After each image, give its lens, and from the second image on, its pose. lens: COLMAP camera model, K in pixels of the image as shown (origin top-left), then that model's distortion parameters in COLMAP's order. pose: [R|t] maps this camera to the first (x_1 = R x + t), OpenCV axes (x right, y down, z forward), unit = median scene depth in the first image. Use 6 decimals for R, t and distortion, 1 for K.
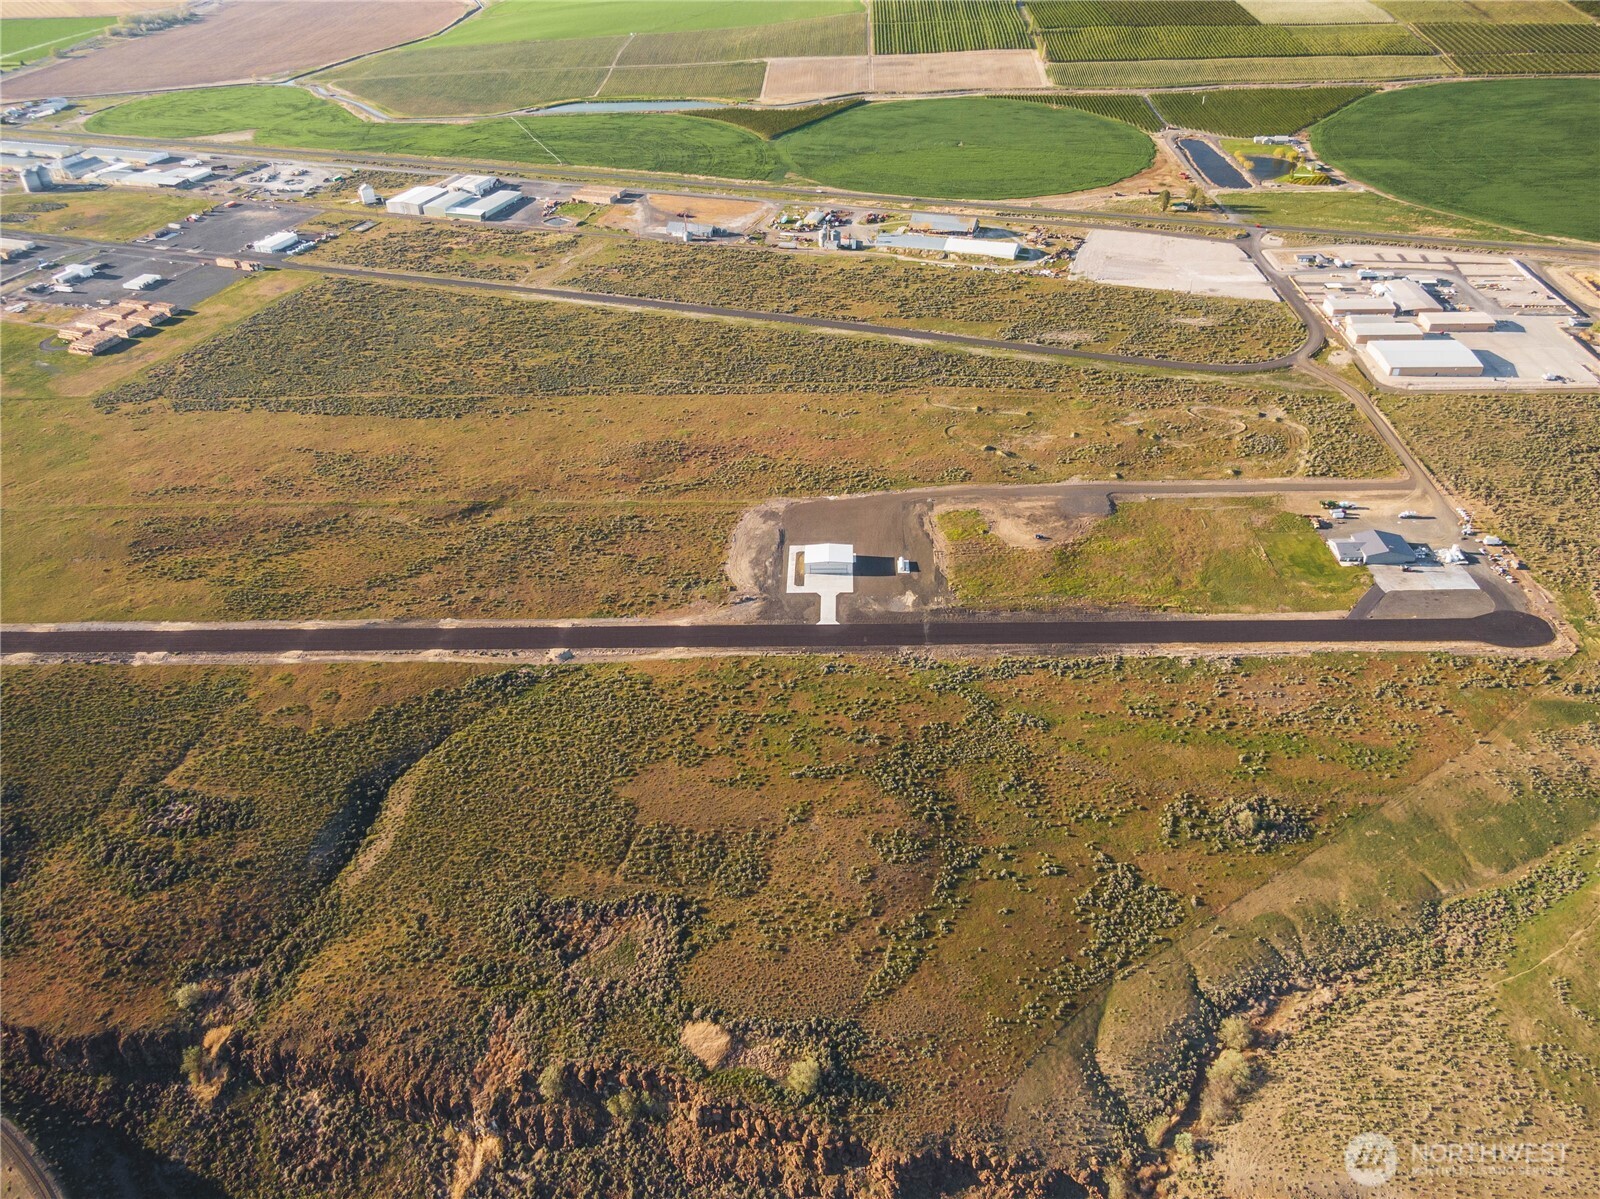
lens RADIAL K [[1215.6, 0, 800.0], [0, 1215.6, 599.5], [0, 0, 1]] dist [0.016106, -0.011652]
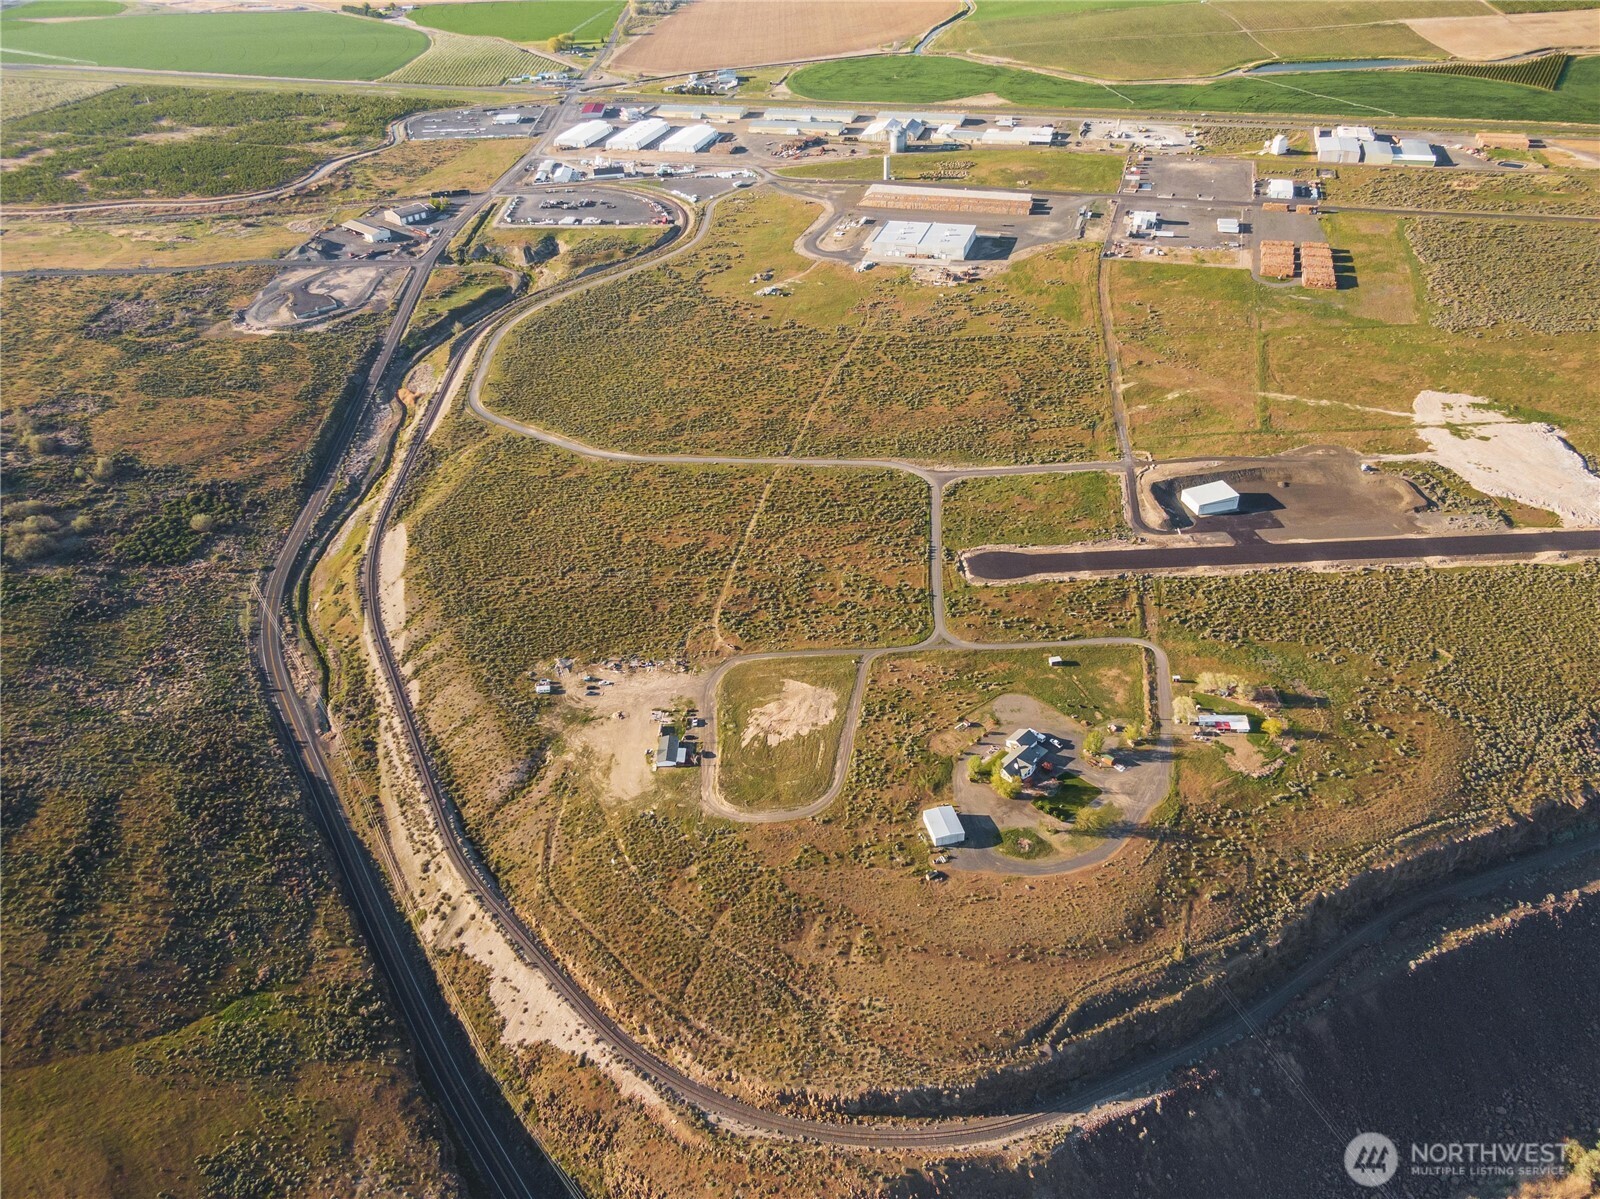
lens RADIAL K [[1215.6, 0, 800.0], [0, 1215.6, 599.5], [0, 0, 1]] dist [0.016106, -0.011652]
pose [[0.998320, -0.032936, 0.047676, -1.414021], [0.032944, 0.999457, 0.000617, 0.057680], [-0.047670, 0.000955, 0.998863, 0.002272]]
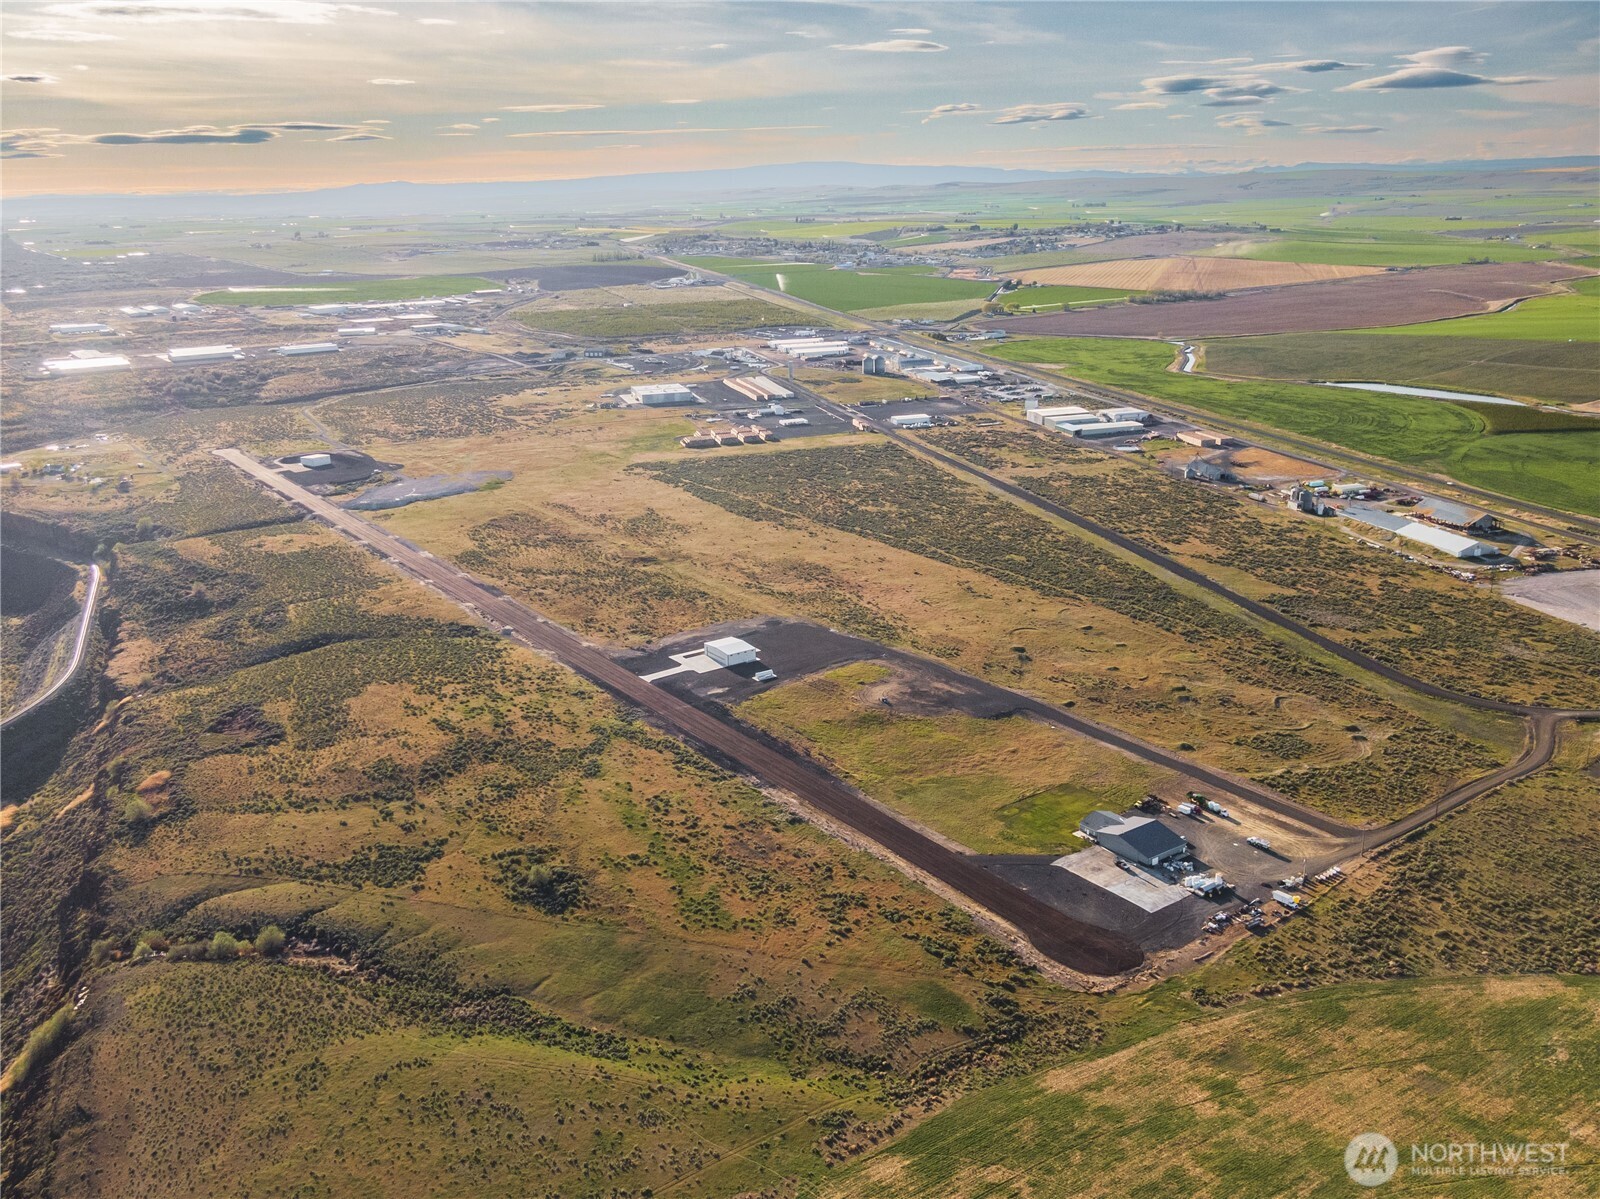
lens RADIAL K [[1396.9, 0, 800.0], [0, 1396.9, 599.5], [0, 0, 1]] dist [0.030648, -0.002695]
pose [[0.585598, 0.244005, -0.773005, 0.905995], [-0.448136, 0.892088, -0.057895, -0.028443], [0.675462, 0.380315, 0.631753, 0.253801]]
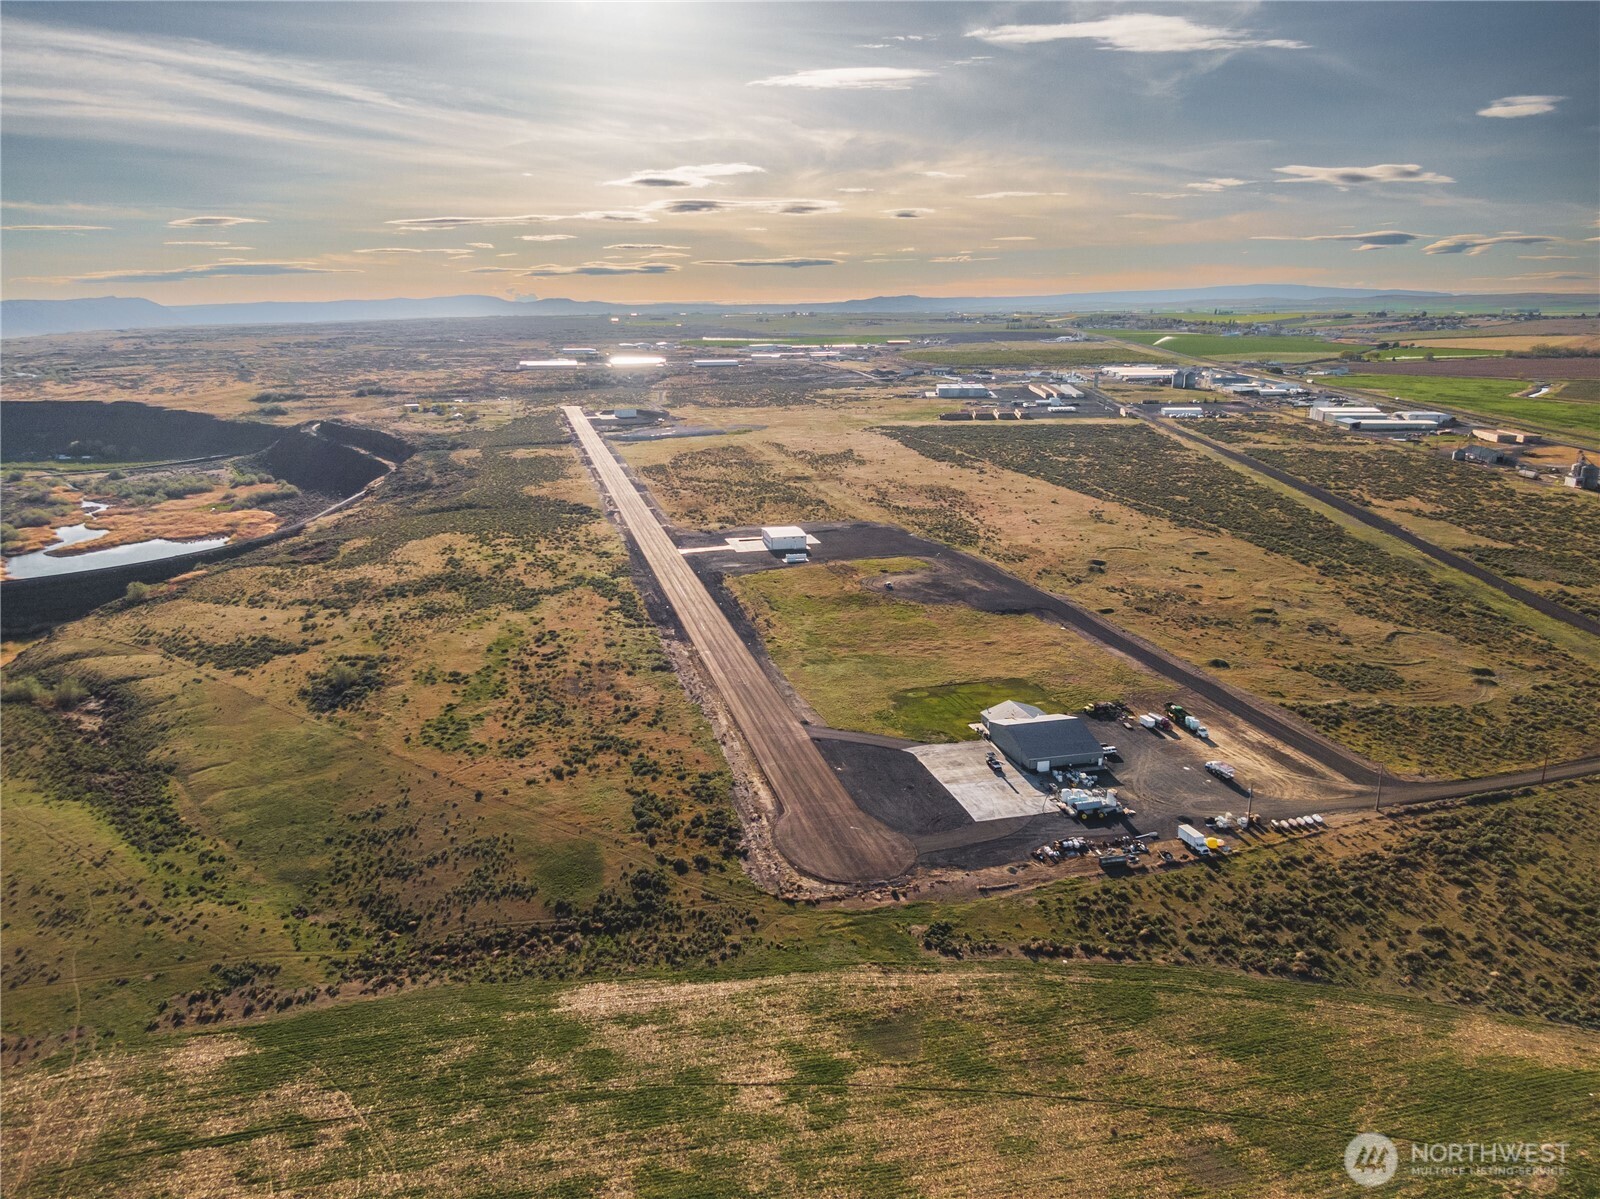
lens RADIAL K [[1142.2, 0, 800.0], [0, 1142.2, 599.5], [0, 0, 1]] dist [0.051887, -0.085825]
pose [[0.255229, 0.262656, -0.930521, 0.825737], [-0.545554, 0.833684, 0.085684, -0.071458], [0.798266, 0.485780, 0.356074, 0.664174]]
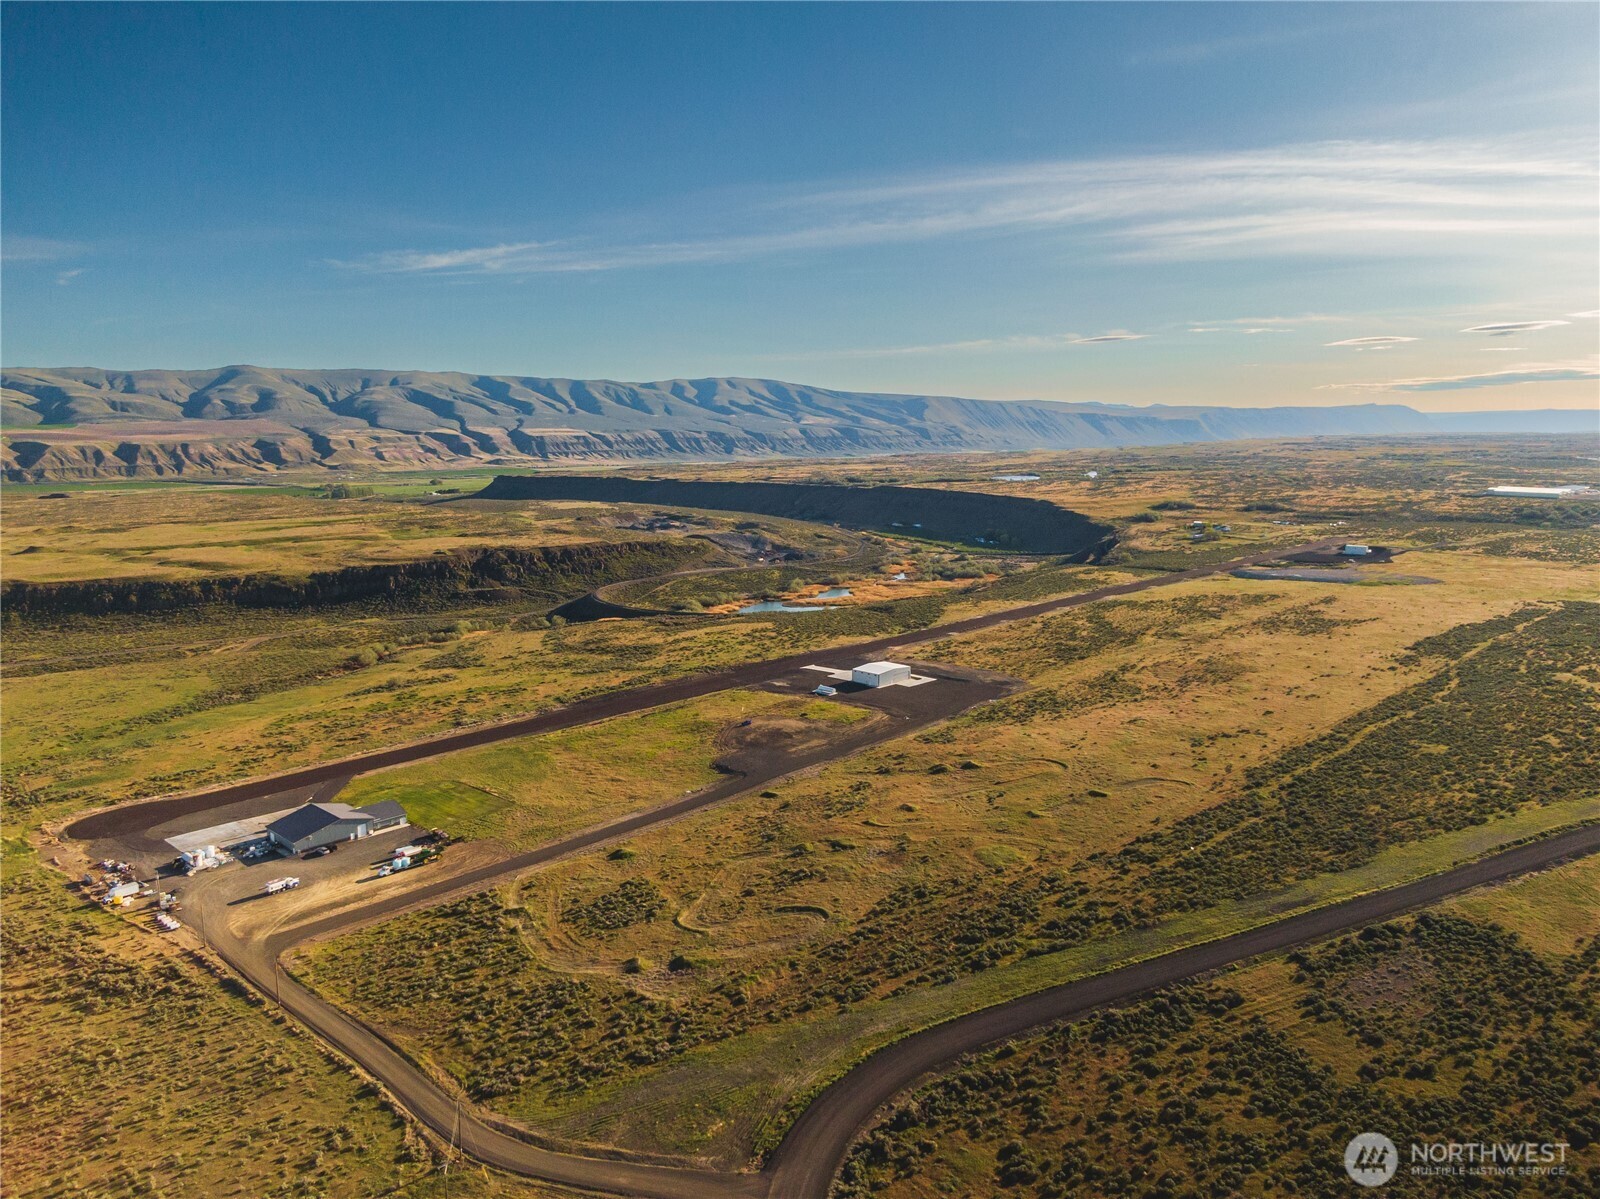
lens RADIAL K [[1142.2, 0, 800.0], [0, 1142.2, 599.5], [0, 0, 1]] dist [0.051887, -0.085825]
pose [[-0.678525, 0.147475, -0.719622, 0.665241], [-0.395501, 0.752186, 0.527063, -0.493655], [0.619018, 0.642236, -0.452051, 1.244242]]
